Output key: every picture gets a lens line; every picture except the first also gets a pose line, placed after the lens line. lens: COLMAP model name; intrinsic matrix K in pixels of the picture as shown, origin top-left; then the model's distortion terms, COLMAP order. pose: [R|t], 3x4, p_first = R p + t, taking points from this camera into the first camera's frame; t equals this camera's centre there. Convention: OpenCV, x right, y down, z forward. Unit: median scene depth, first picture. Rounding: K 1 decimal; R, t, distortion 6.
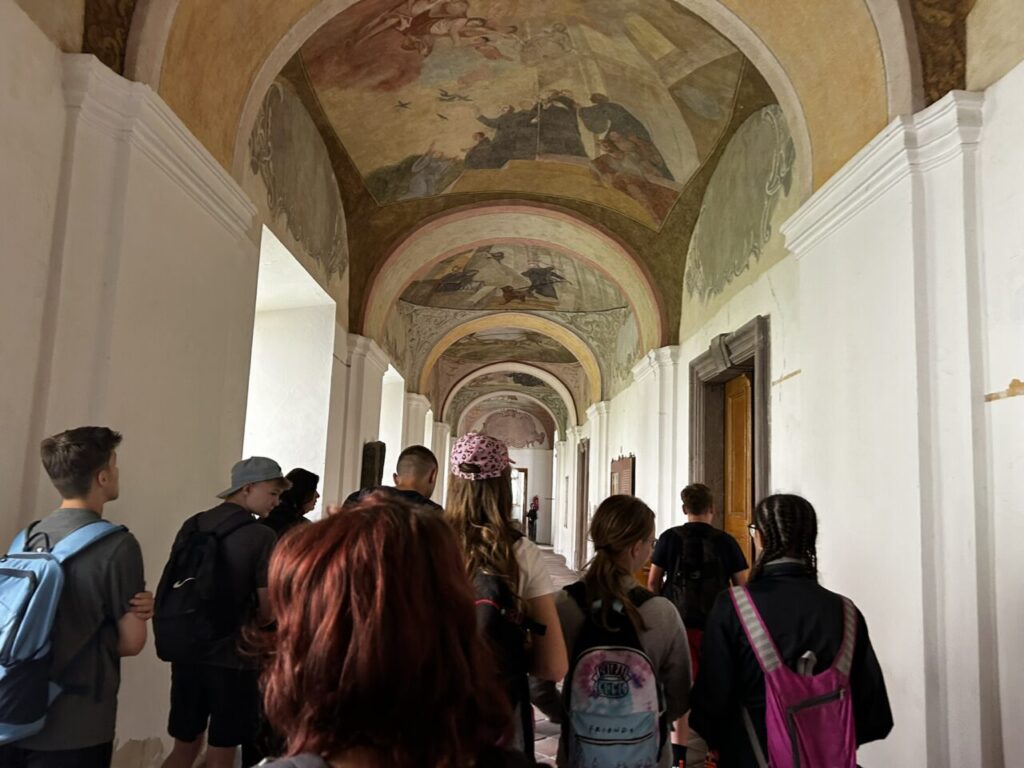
lens RADIAL K [[762.1, 0, 512.0], [0, 762.1, 384.0], [0, 0, 1]] dist [0.106821, -0.202976]
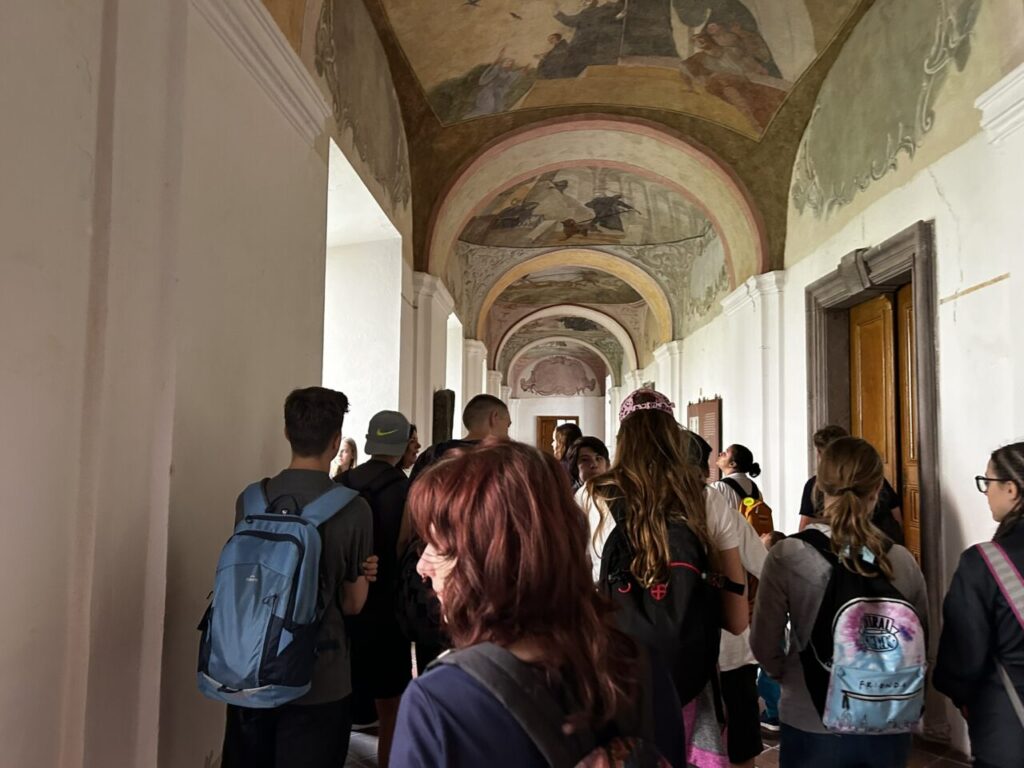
lens RADIAL K [[766.1, 0, 512.0], [0, 766.1, 384.0], [0, 0, 1]] dist [-0.010899, 0.004214]
pose [[0.998322, -0.033497, -0.047243, -0.059759], [0.036532, 0.997222, 0.064920, 0.011908], [0.044937, -0.066537, 0.996772, 0.095258]]
